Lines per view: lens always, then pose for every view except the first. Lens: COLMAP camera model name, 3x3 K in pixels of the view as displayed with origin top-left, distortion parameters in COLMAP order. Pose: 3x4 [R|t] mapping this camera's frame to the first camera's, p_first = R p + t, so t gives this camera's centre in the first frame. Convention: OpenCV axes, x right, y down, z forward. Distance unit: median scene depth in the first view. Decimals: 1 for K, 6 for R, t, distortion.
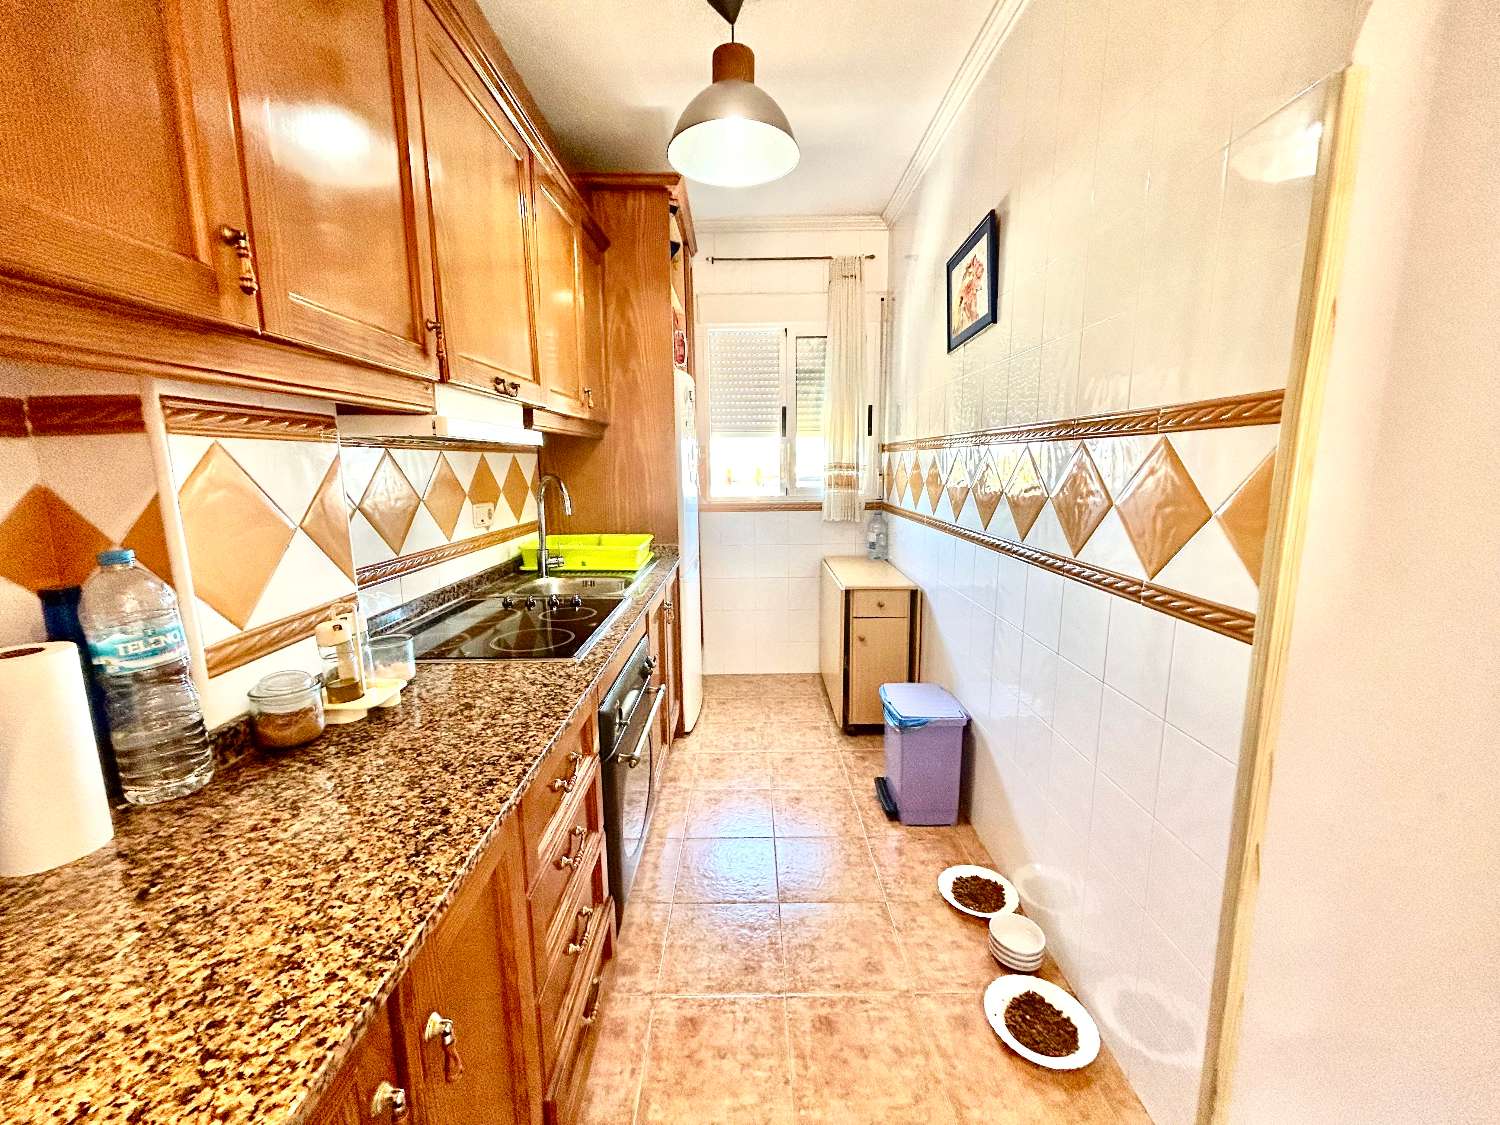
lens RADIAL K [[604.5, 0, 747.6], [0, 604.5, 562.2], [0, 0, 1]] dist [-0.000933, -0.000262]
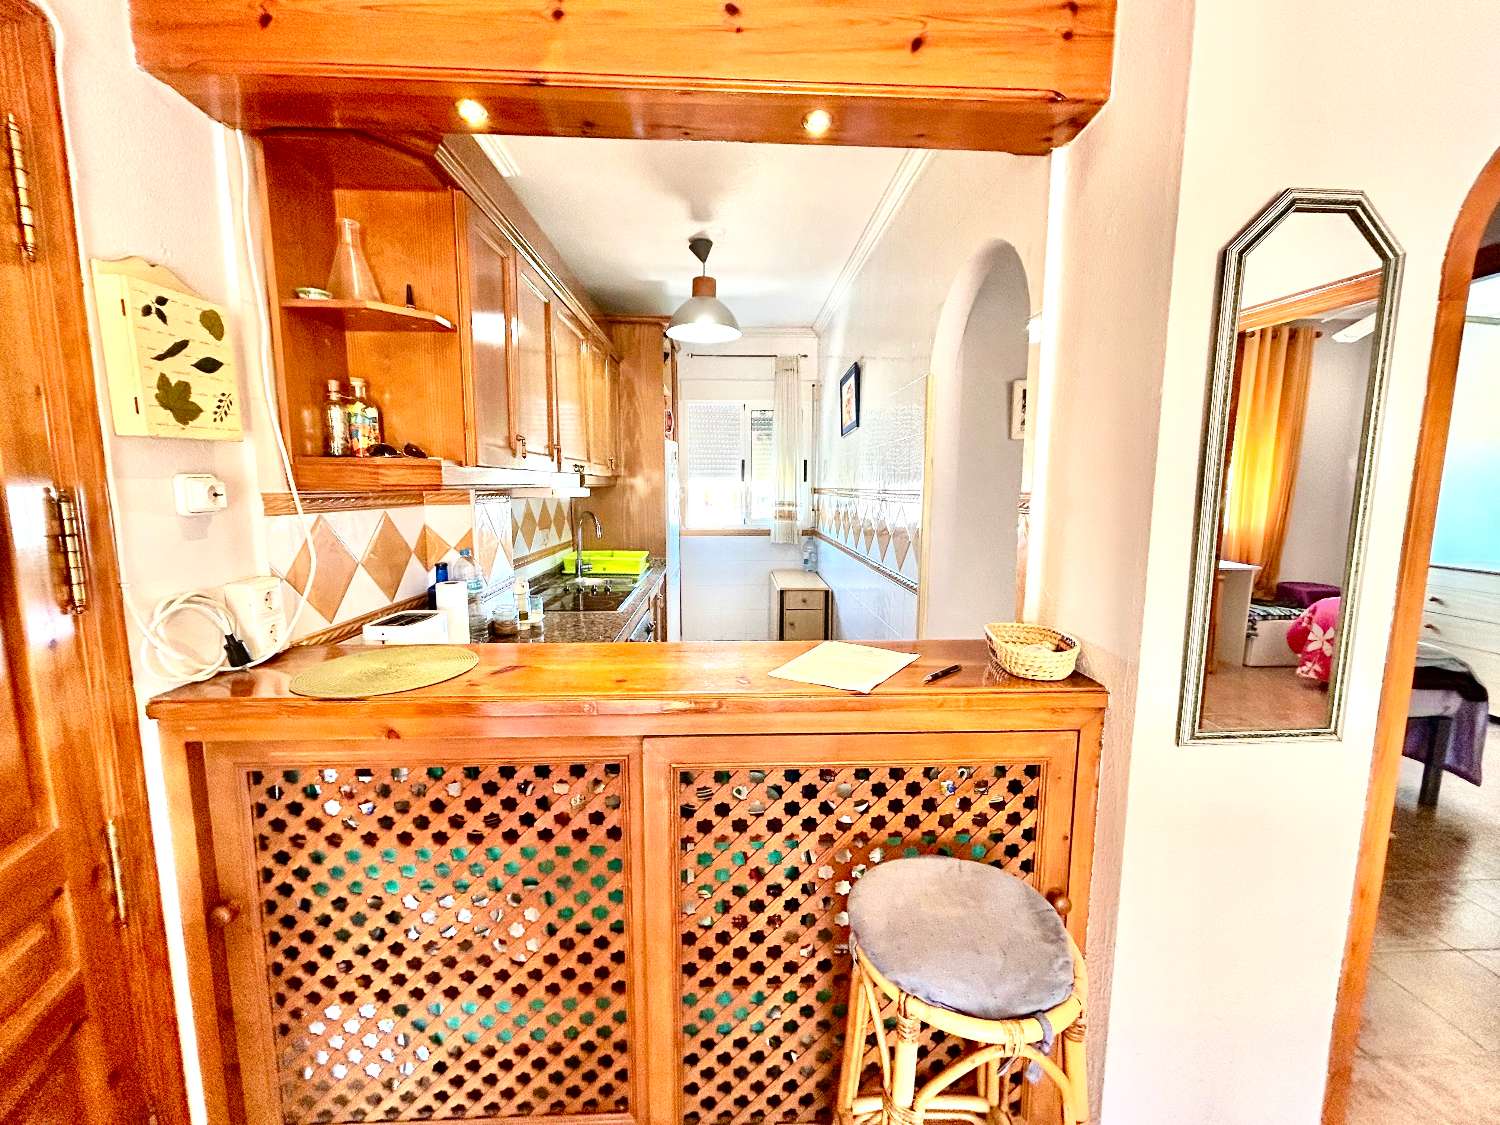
lens RADIAL K [[604.5, 0, 742.1], [0, 604.5, 560.5], [0, 0, 1]] dist [-0.000933, -0.000262]
pose [[0.999536, 0.008710, 0.029186, 0.028262], [-0.007465, 0.999069, -0.042495, 0.039432], [-0.029529, 0.042257, 0.998670, -0.490827]]
